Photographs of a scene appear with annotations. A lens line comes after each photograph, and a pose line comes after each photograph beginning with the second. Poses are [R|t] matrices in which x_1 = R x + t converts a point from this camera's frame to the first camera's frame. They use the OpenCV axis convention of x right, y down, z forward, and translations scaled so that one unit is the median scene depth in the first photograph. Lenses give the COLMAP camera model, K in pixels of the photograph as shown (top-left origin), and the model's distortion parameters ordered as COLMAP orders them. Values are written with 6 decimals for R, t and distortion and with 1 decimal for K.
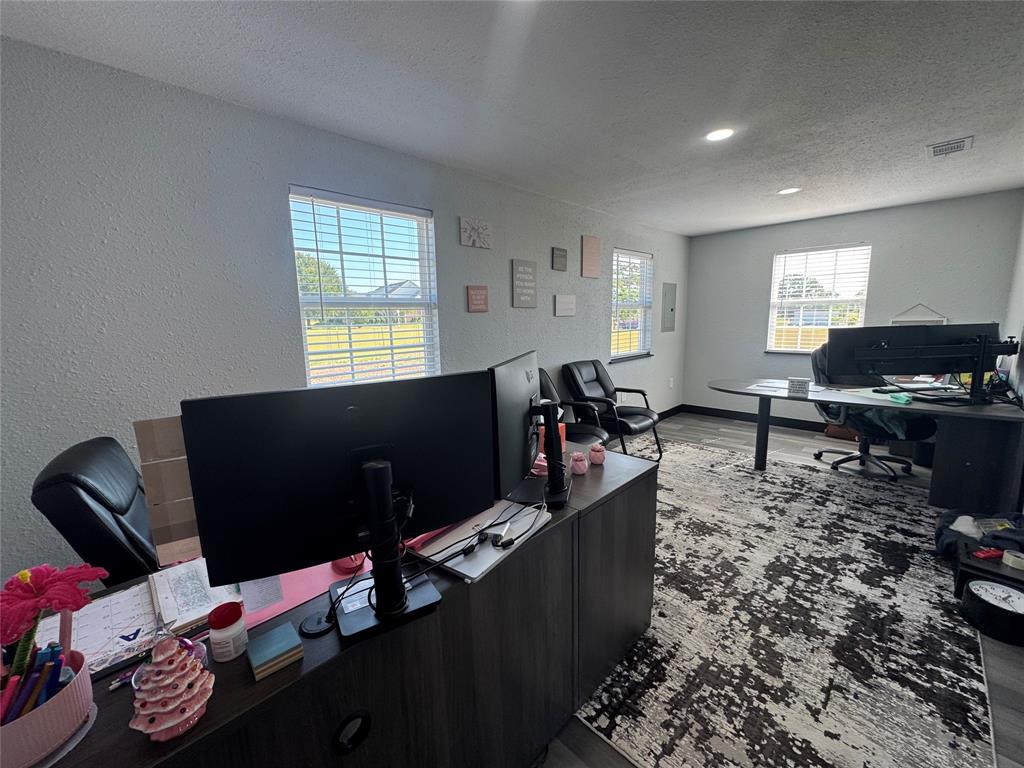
lens RADIAL K [[410.0, 0, 514.8], [0, 410.0, 382.4], [0, 0, 1]] dist [0.000893, 0.000084]
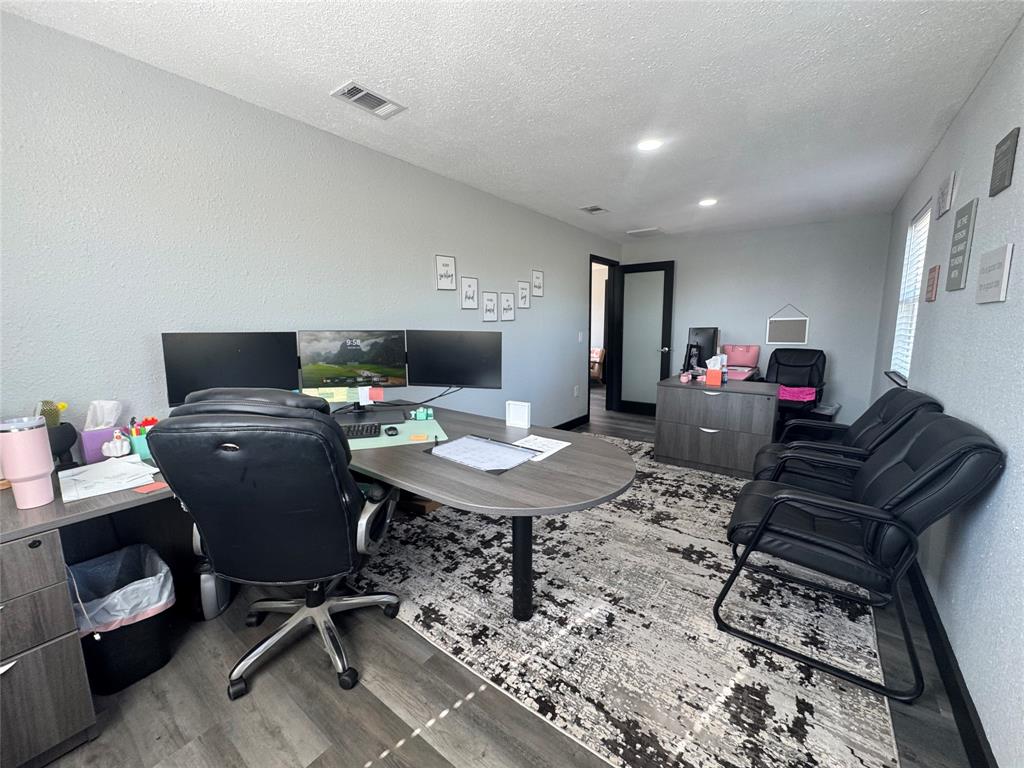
lens RADIAL K [[410.0, 0, 512.5], [0, 410.0, 381.0], [0, 0, 1]] dist [0.000893, 0.000084]
pose [[-0.989489, 0.043439, -0.137930, 0.823443], [-0.000248, 0.953303, 0.302015, -0.273142], [0.144608, 0.298874, -0.943272, 1.717289]]
